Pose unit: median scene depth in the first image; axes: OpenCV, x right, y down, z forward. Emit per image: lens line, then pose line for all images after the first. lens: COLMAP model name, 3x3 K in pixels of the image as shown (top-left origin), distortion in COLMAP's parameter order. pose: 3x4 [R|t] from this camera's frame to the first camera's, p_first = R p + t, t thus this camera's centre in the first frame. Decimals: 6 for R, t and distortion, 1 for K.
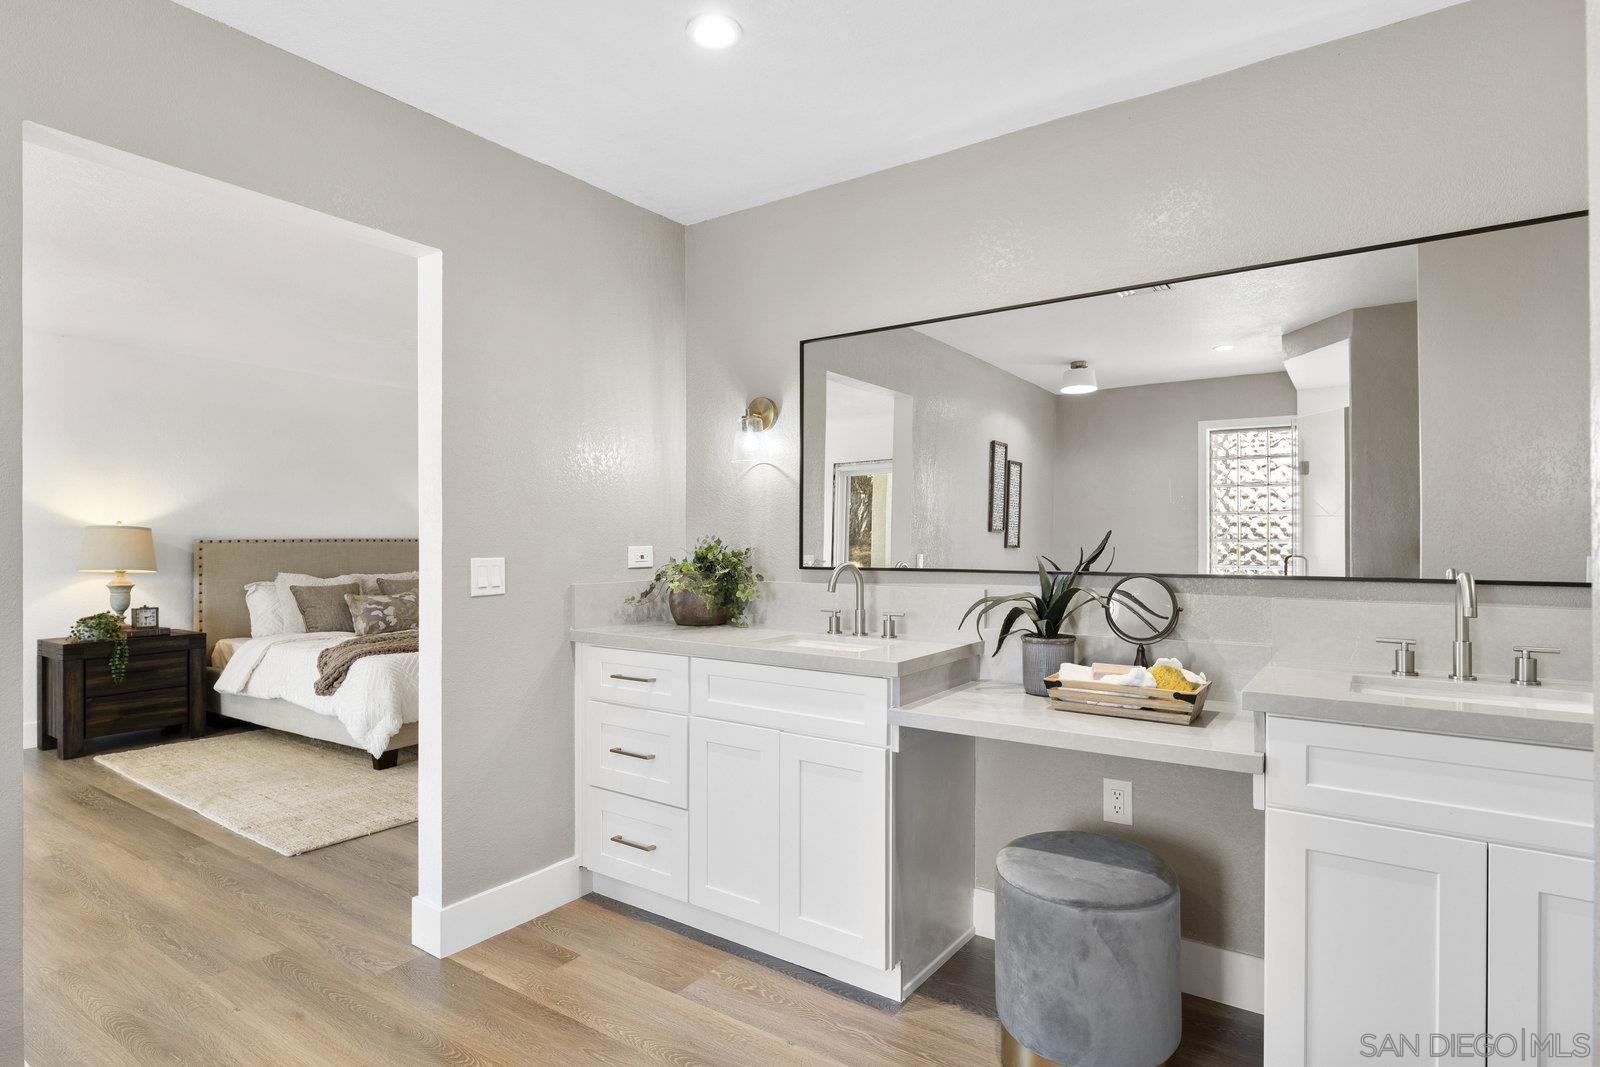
lens RADIAL K [[867.9, 0, 800.0], [0, 867.9, 533.5], [0, 0, 1]] dist [0.023226, 0.001235]
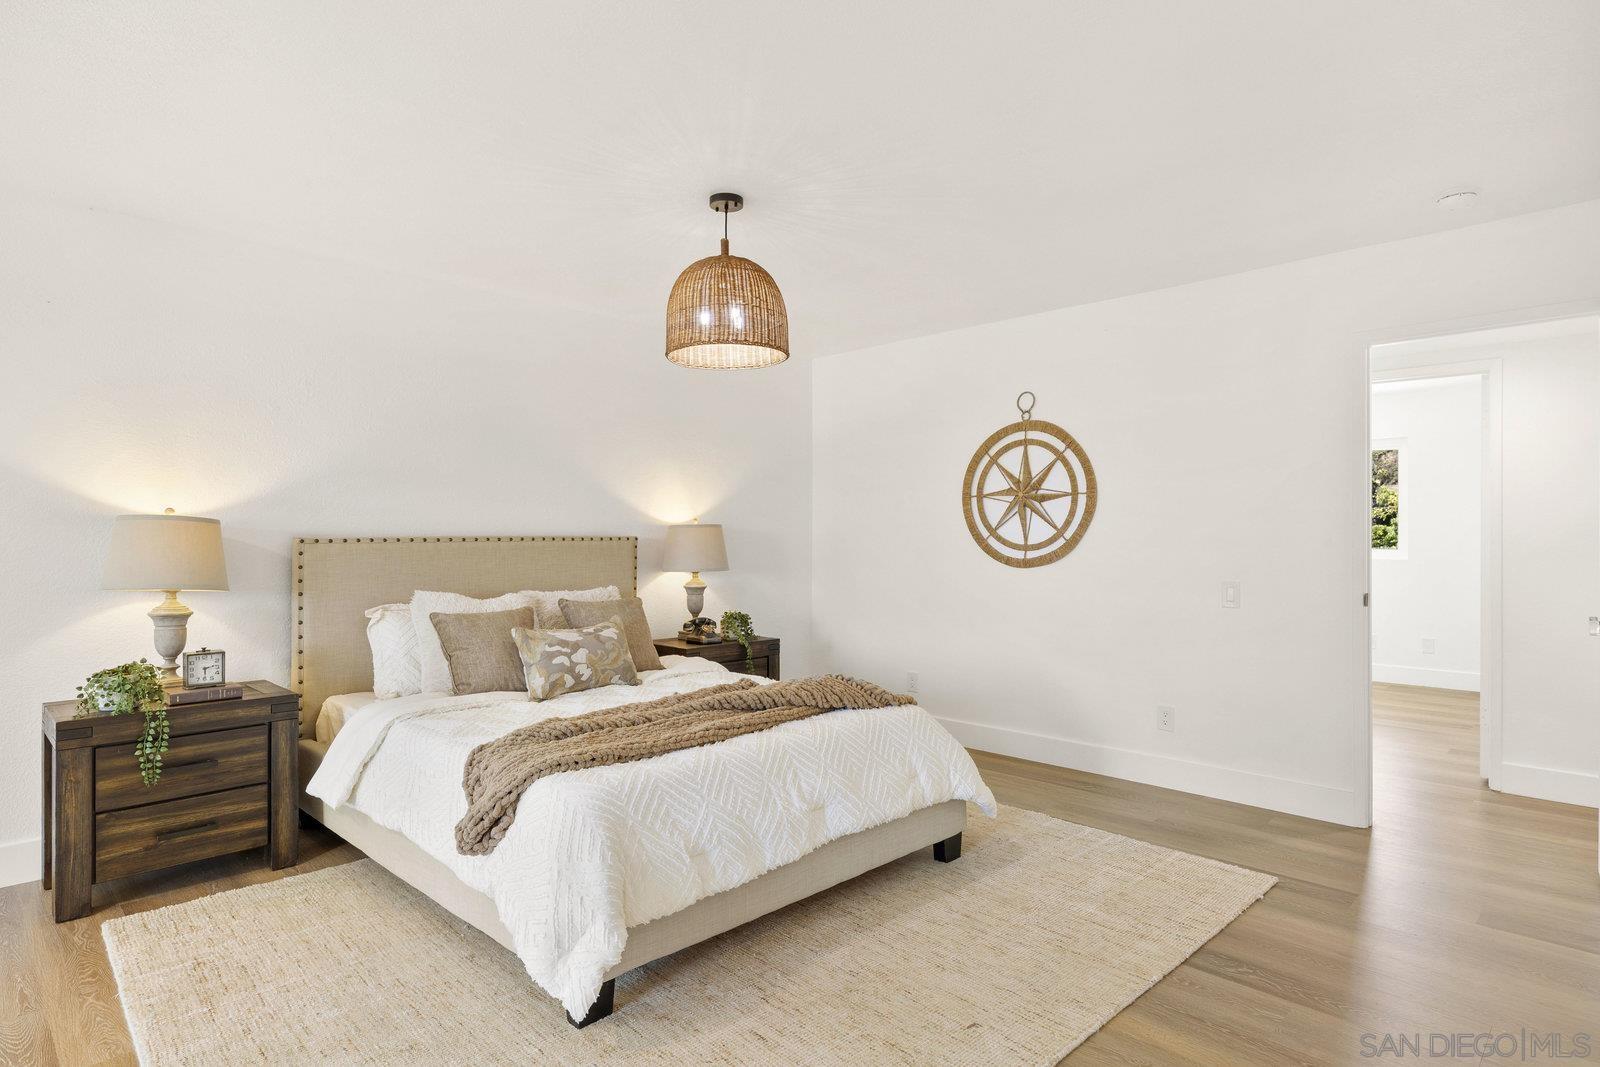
lens RADIAL K [[867.9, 0, 800.0], [0, 867.9, 533.5], [0, 0, 1]] dist [0.023226, 0.001235]
pose [[0.987204, 0.002084, -0.159451, -0.249003], [-0.001330, 0.999987, 0.004837, 0.000051], [0.159459, -0.004563, 0.987194, 0.476671]]
